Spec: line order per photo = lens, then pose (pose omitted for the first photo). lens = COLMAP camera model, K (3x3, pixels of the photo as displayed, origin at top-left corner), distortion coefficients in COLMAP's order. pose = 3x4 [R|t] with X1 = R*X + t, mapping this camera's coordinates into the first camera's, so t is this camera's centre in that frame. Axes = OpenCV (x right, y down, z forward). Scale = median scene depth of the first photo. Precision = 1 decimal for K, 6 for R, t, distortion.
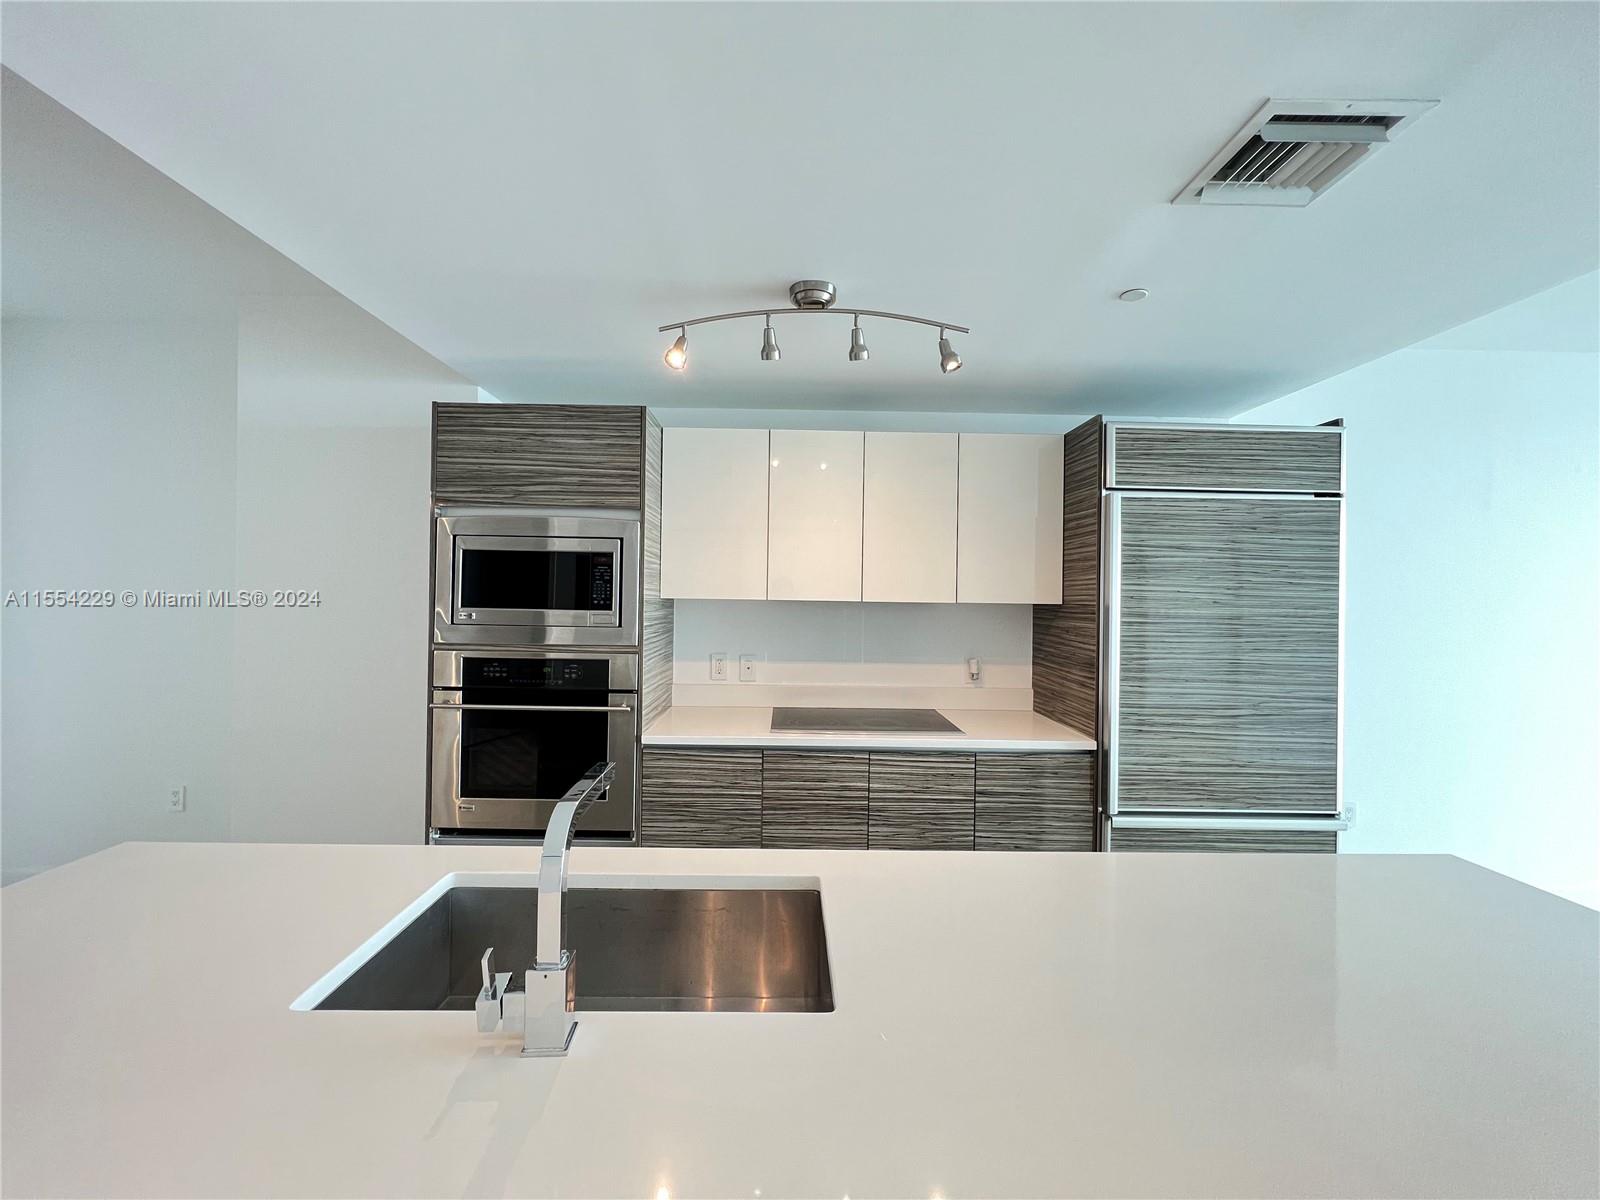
lens RADIAL K [[647.0, 0, 800.0], [0, 647.0, 600.0], [0, 0, 1]] dist [-0.001055, 0.000004]
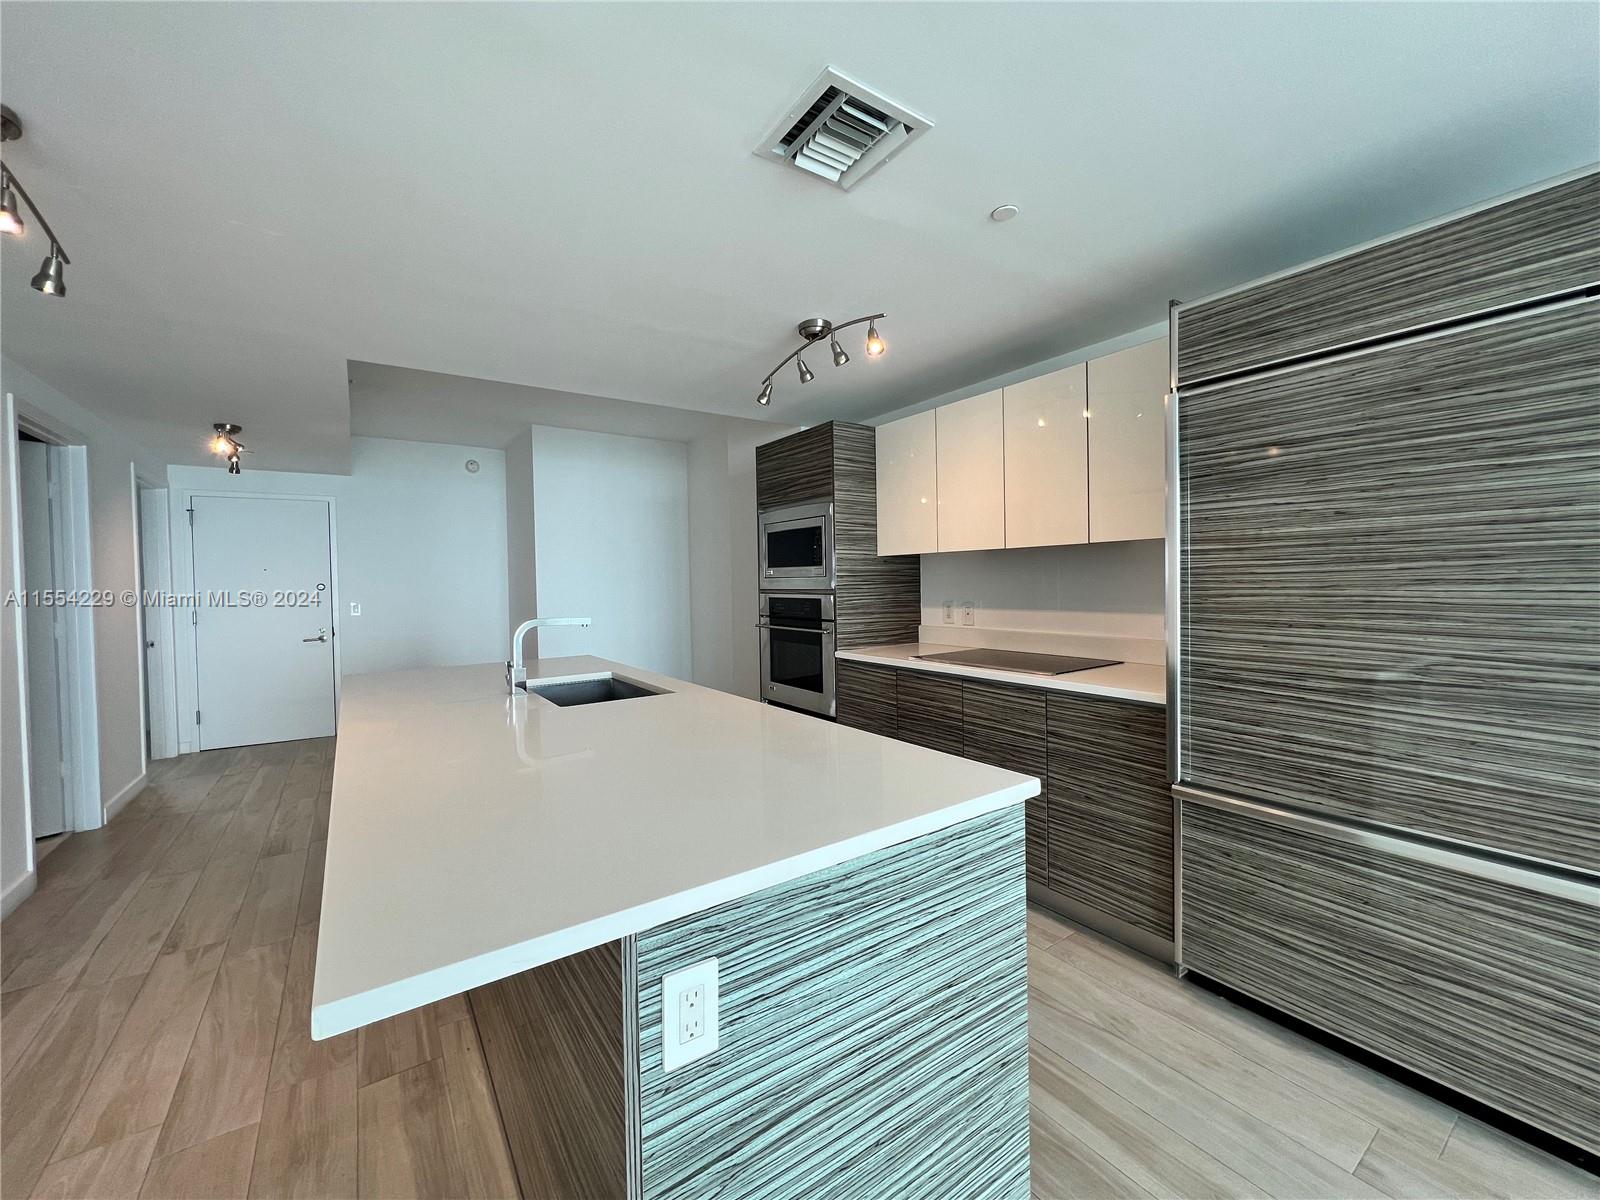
lens RADIAL K [[641.5, 0, 797.0], [0, 641.5, 594.9], [0, 0, 1]] dist [-0.000684, -0.000067]
pose [[0.555390, -0.007597, -0.831556, 0.885786], [0.026173, 0.999623, 0.008349, 0.069631], [0.831178, -0.026401, 0.555379, 0.141199]]
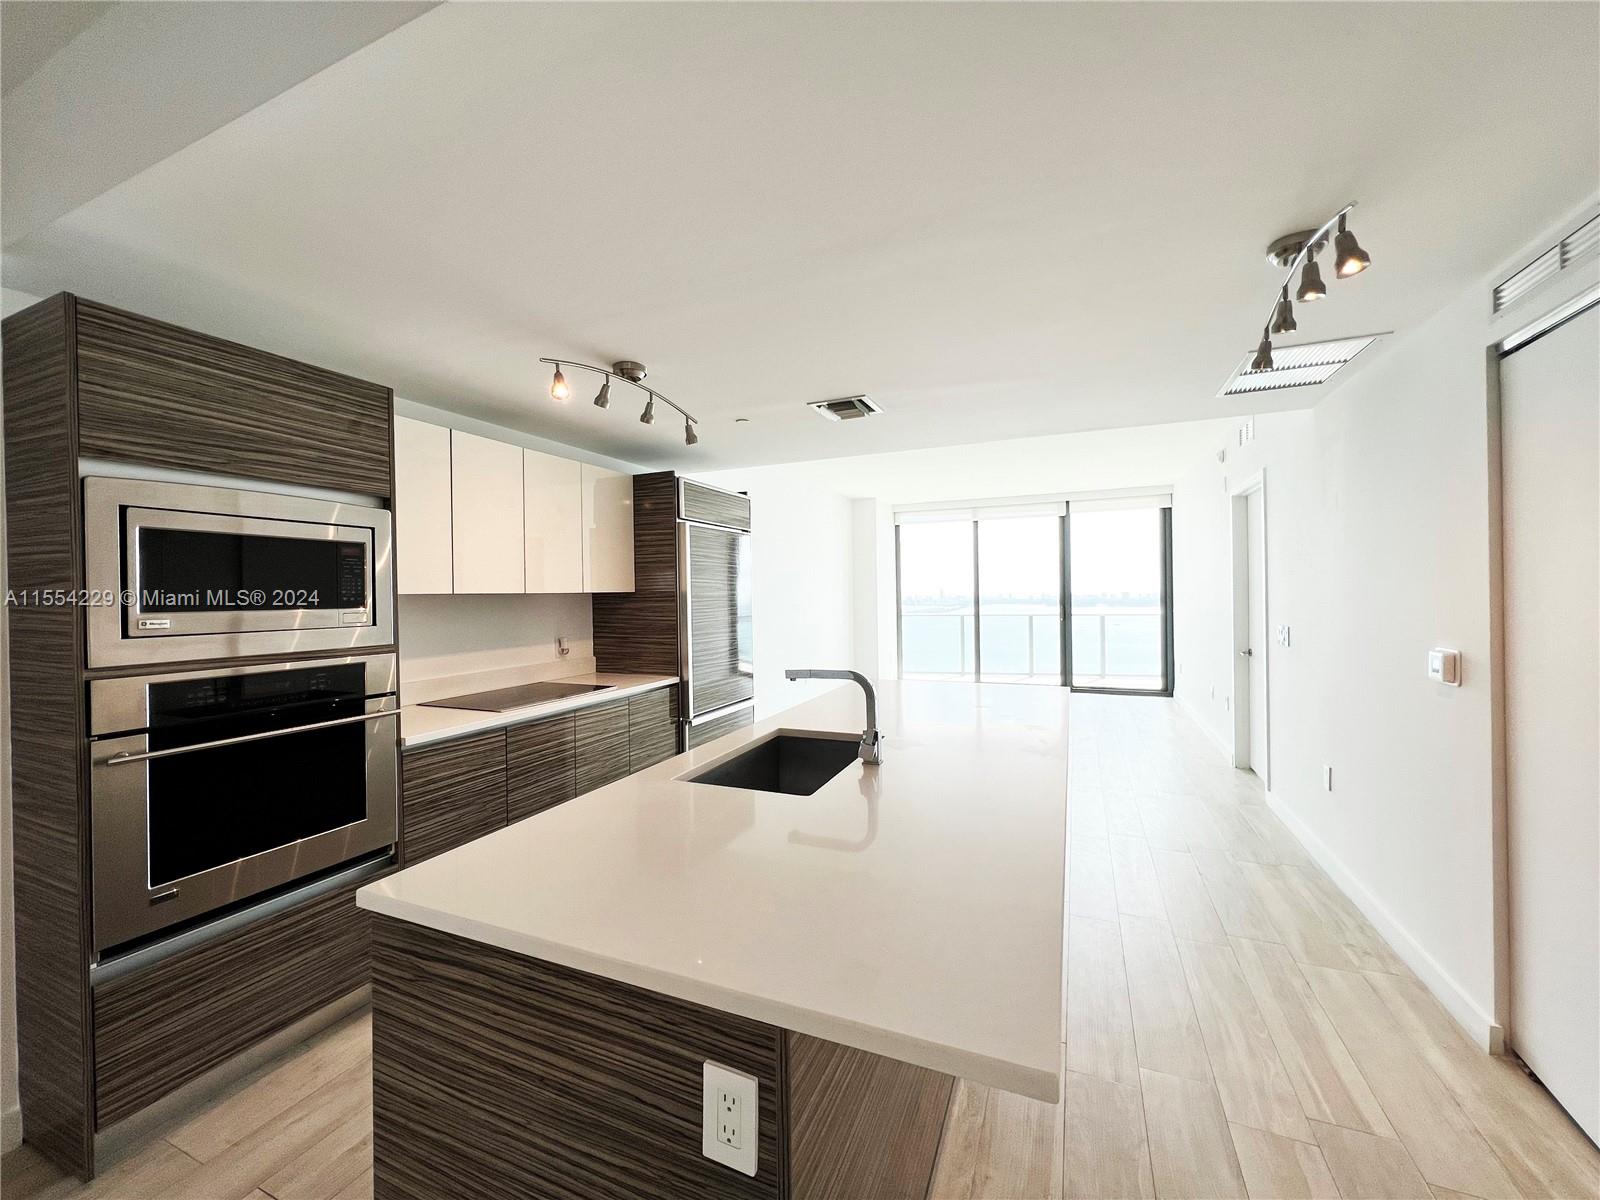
lens RADIAL K [[638.1, 0, 796.9], [0, 638.1, 595.4], [0, 0, 1]] dist [-0.001503, -0.000069]
pose [[0.413553, -0.025214, 0.910131, -0.847467], [0.022808, 0.999590, 0.017328, -0.002237], [-0.910194, 0.013592, 0.413959, 0.085234]]
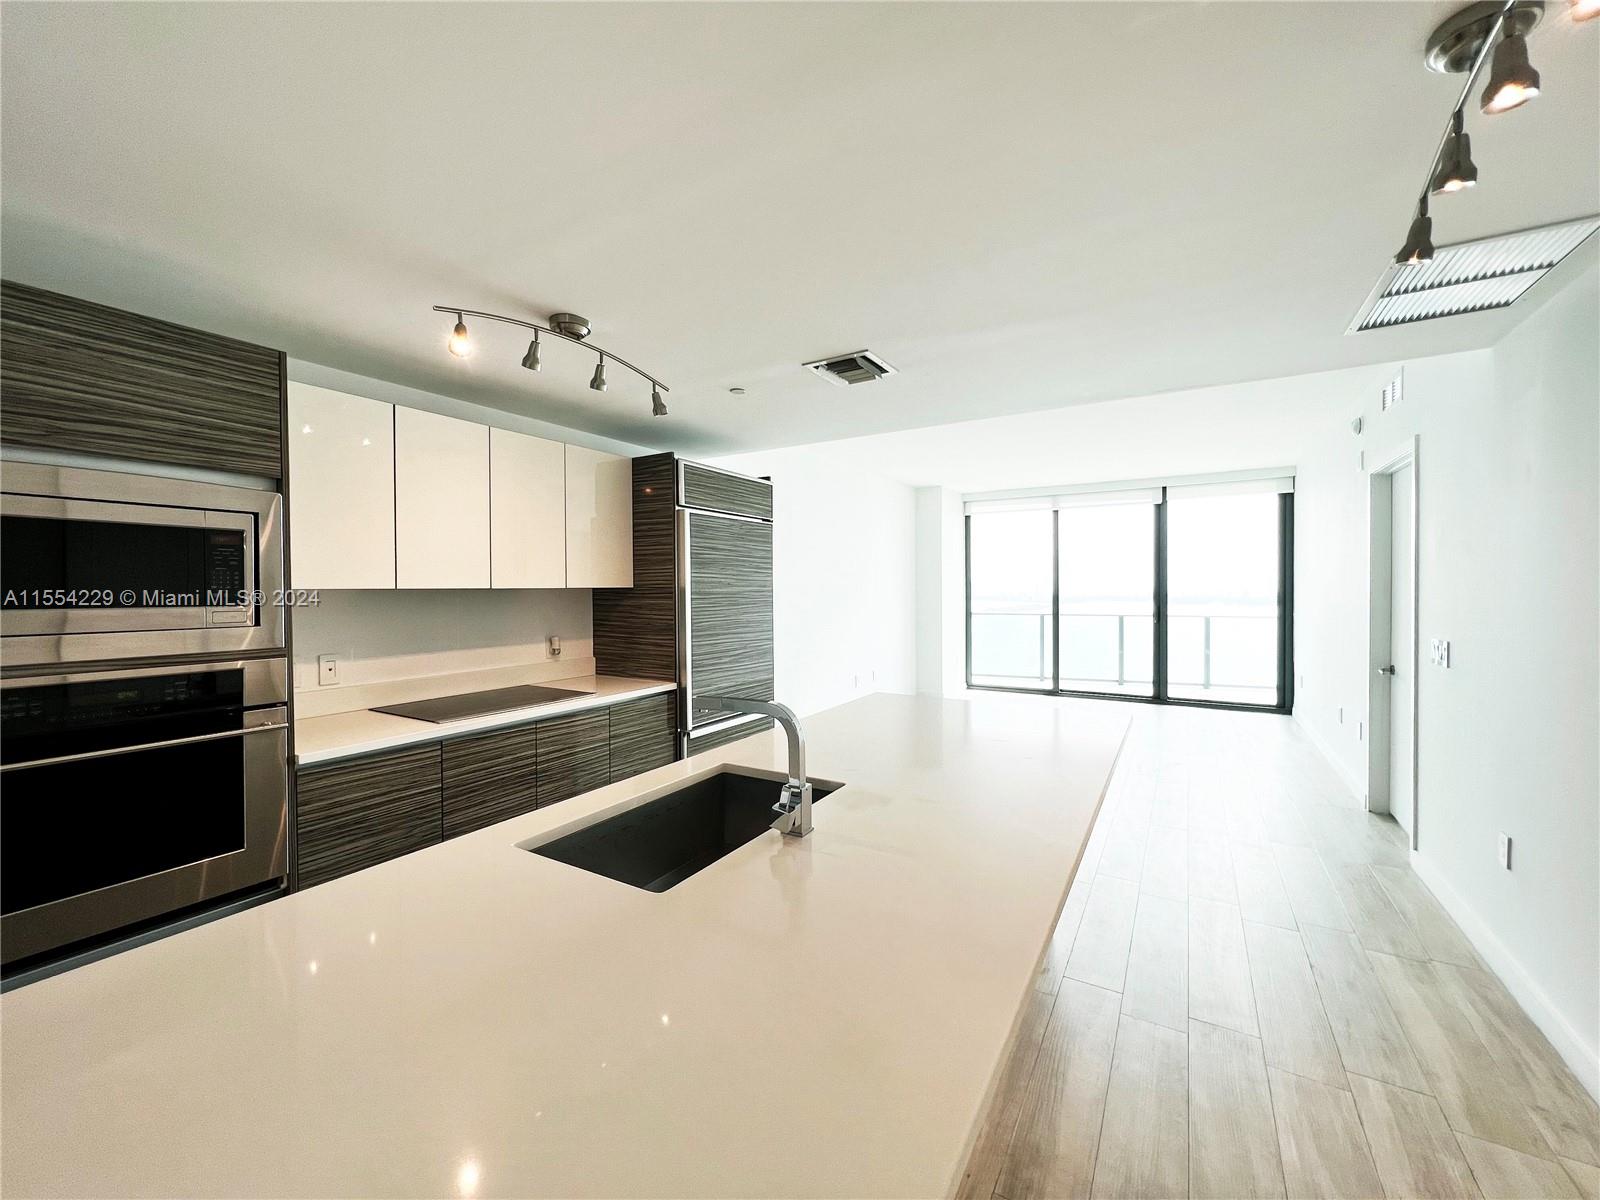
lens RADIAL K [[638.1, 0, 796.9], [0, 638.1, 595.4], [0, 0, 1]] dist [-0.001503, -0.000069]
pose [[0.534671, -0.028529, 0.844579, -0.581057], [0.015222, 0.999593, 0.024129, -0.003686], [-0.844923, -0.000045, 0.534888, 0.027426]]
